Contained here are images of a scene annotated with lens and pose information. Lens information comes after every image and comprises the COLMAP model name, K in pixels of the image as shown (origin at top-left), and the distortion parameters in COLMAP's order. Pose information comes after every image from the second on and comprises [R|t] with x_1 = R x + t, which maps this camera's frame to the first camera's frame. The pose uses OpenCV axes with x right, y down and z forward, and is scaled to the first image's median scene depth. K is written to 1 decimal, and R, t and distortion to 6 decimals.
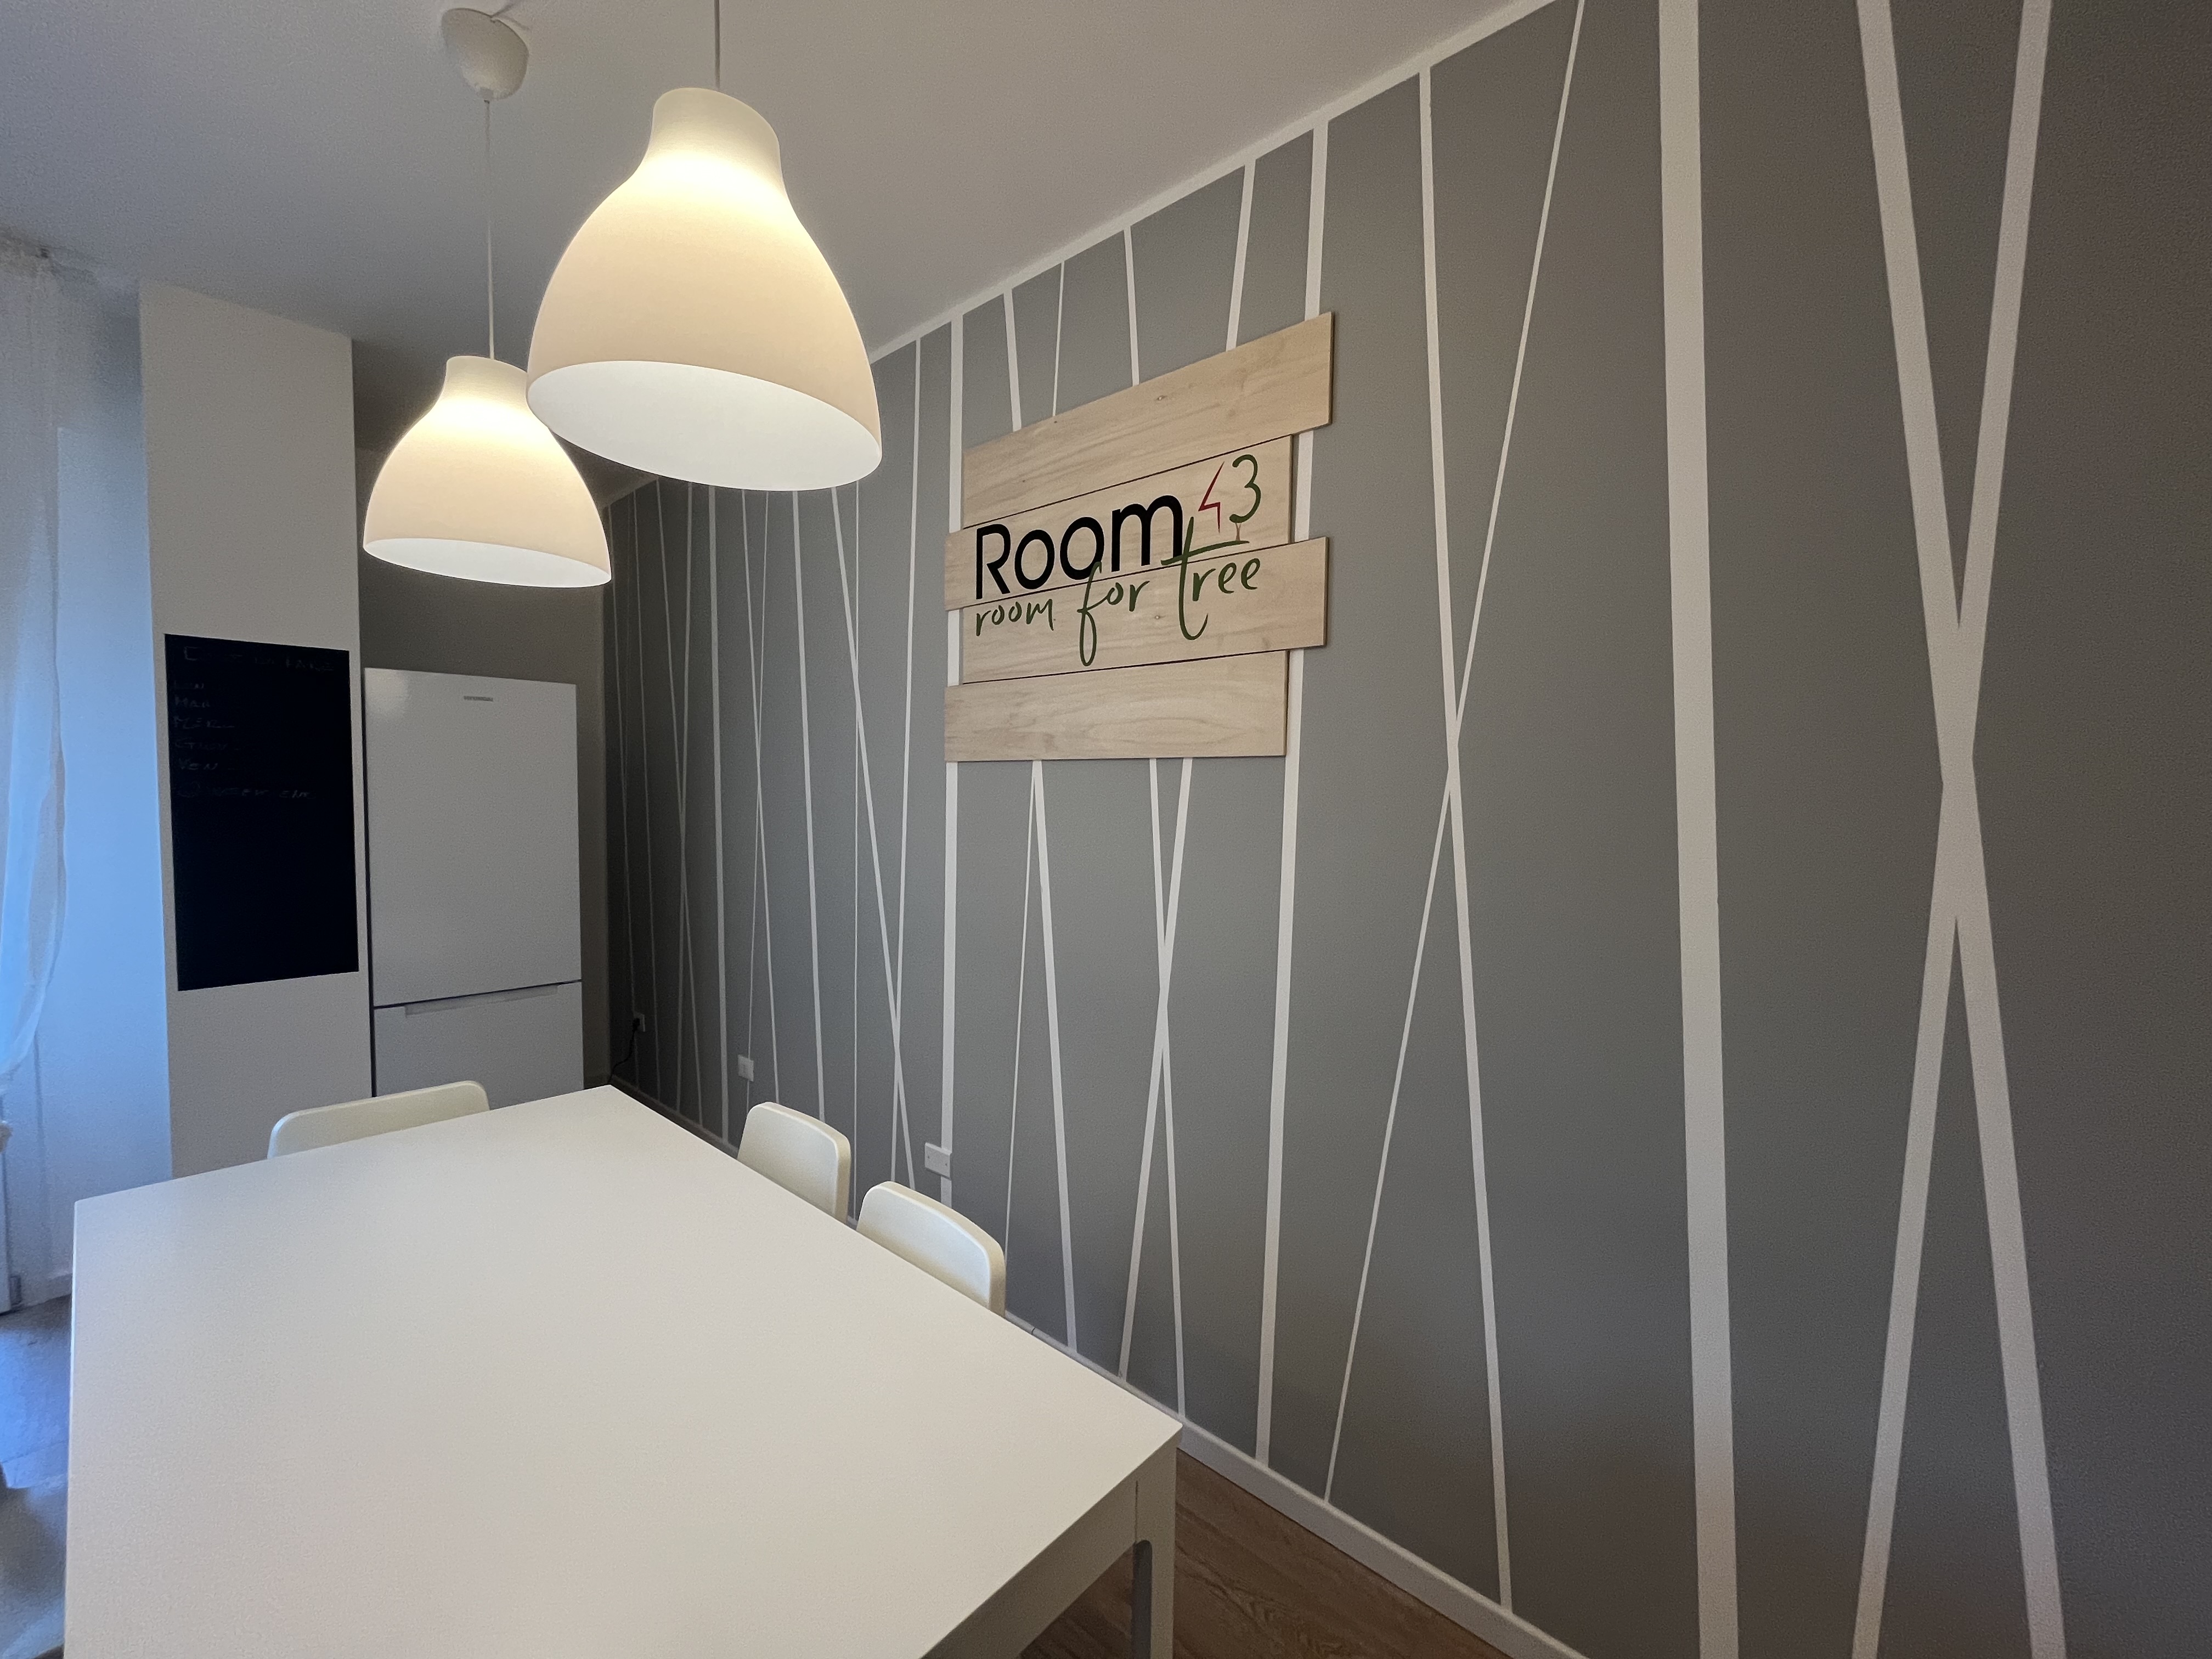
lens RADIAL K [[898.6, 0, 1100.5], [0, 898.6, 831.8], [0, 0, 1]] dist [-0.001447, 0.000073]
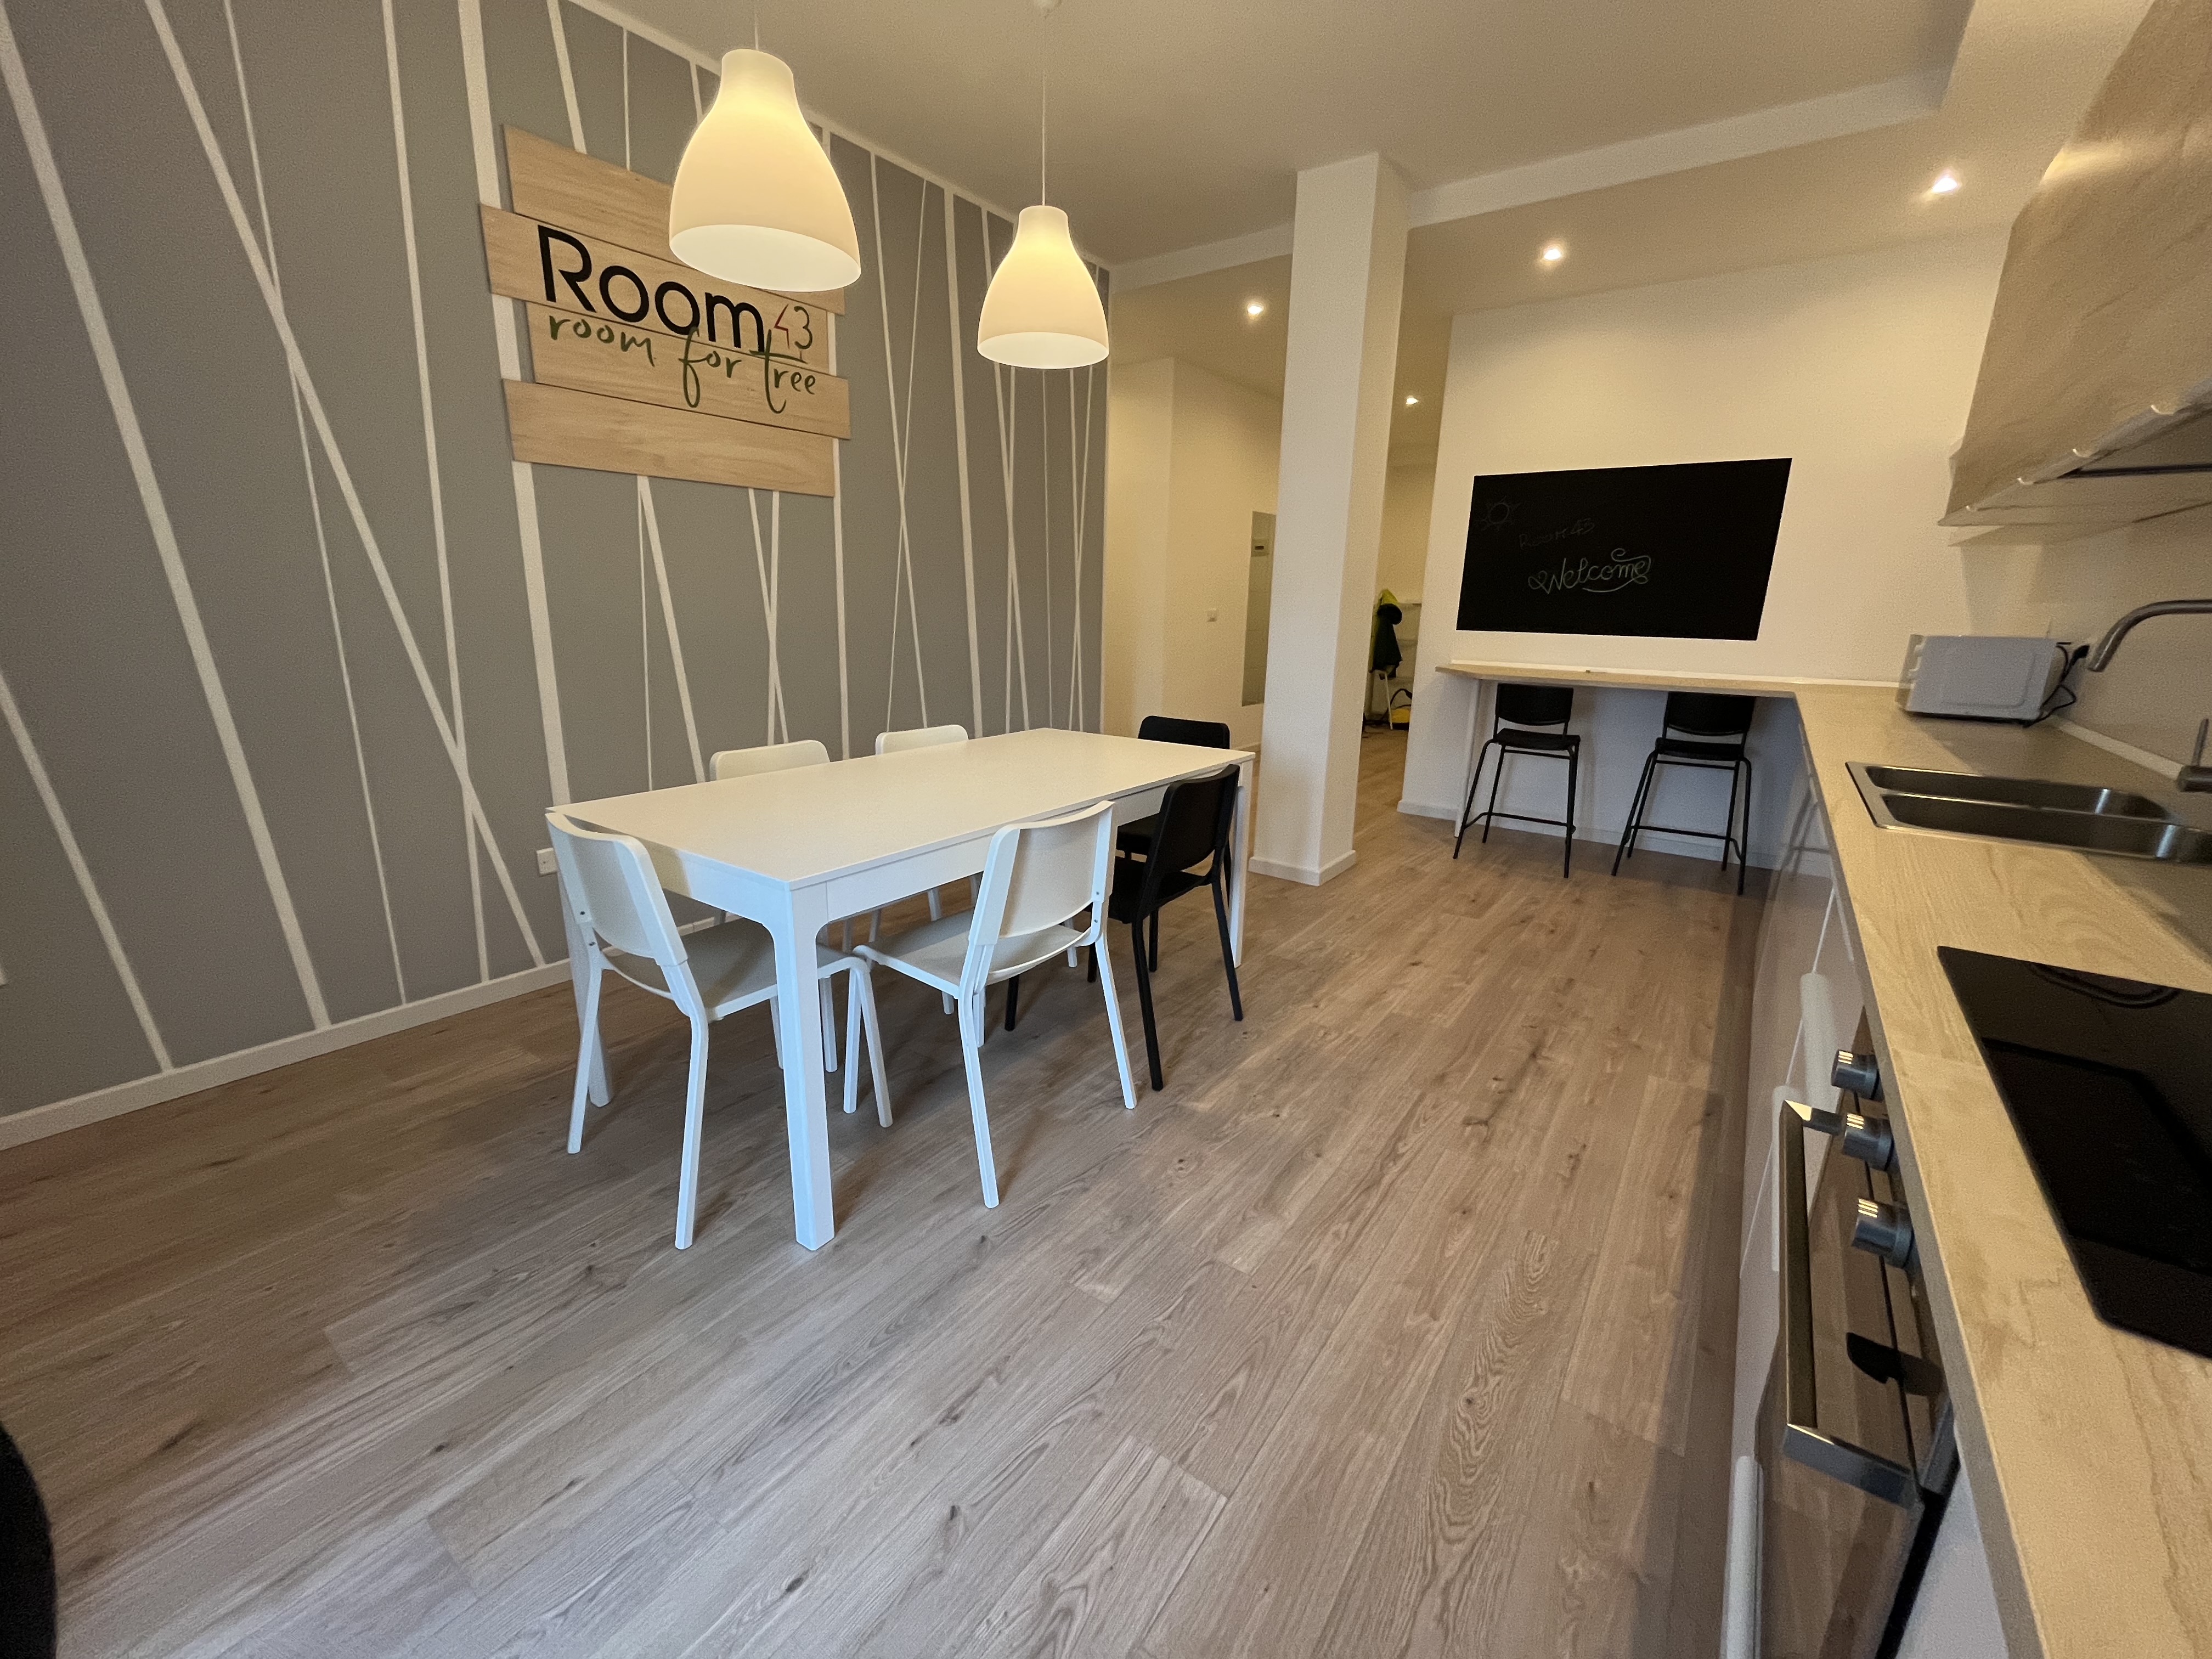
lens RADIAL K [[898.6, 0, 1100.5], [0, 898.6, 831.8], [0, 0, 1]] dist [-0.001447, 0.000073]
pose [[-0.100452, -0.265747, 0.958795, -1.604668], [0.032520, 0.962277, 0.270119, 0.086197], [-0.994410, 0.058314, -0.088020, 0.578069]]
